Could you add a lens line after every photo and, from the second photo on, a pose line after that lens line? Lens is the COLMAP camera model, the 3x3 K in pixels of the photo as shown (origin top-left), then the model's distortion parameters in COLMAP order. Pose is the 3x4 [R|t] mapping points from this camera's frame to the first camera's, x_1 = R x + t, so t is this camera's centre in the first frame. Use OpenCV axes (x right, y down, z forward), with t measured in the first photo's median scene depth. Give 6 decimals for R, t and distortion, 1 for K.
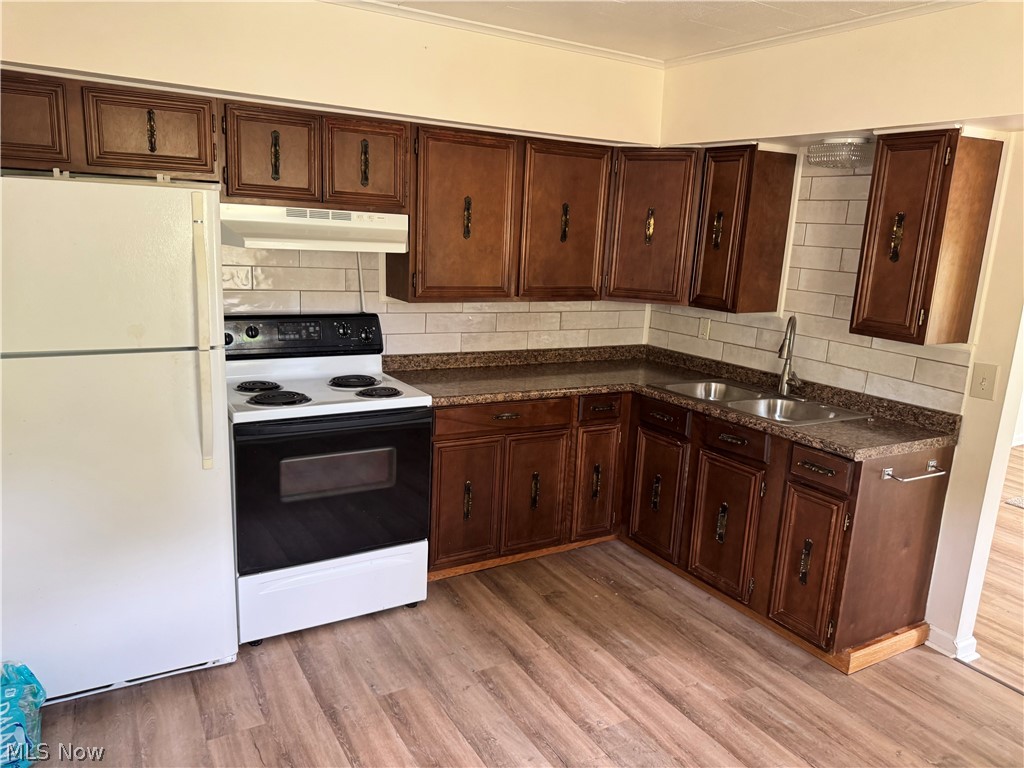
lens RADIAL K [[725.5, 0, 507.8], [0, 725.5, 380.8], [0, 0, 1]] dist [0.062550, -0.093042]
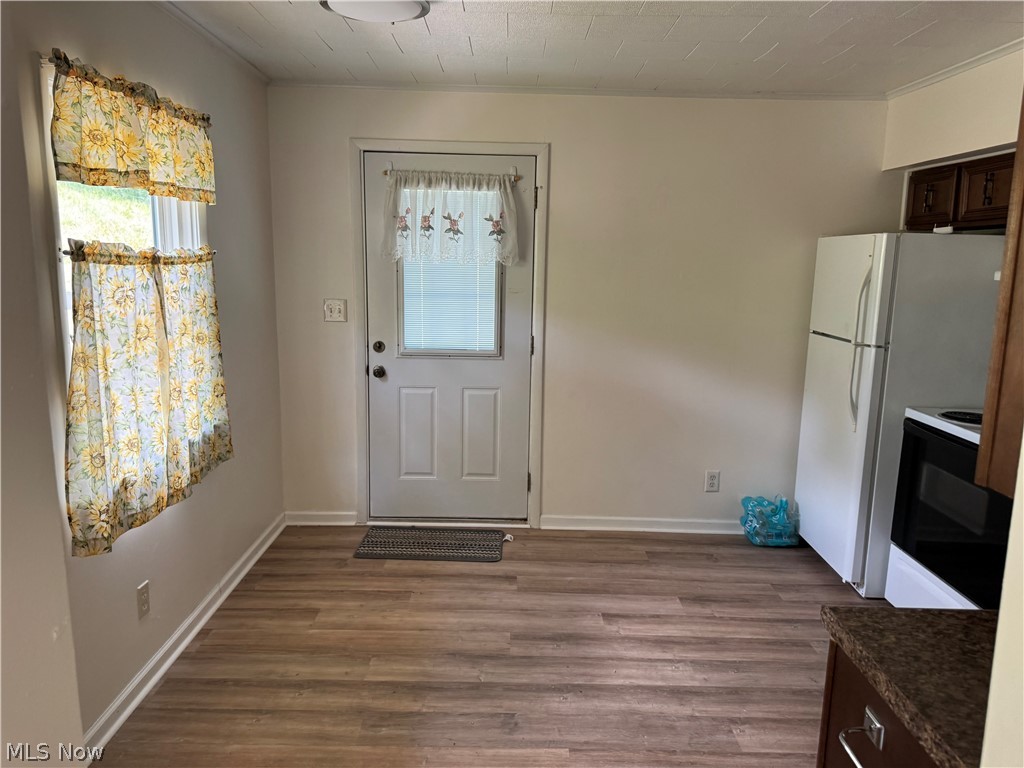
lens RADIAL K [[725.5, 0, 510.9], [0, 725.5, 384.2], [0, 0, 1]] dist [0.062550, -0.093042]
pose [[-0.498864, 0.094812, -0.861478, 1.118432], [-0.218149, 0.948258, 0.230689, -0.144636], [0.838776, 0.303013, -0.452369, 1.066233]]
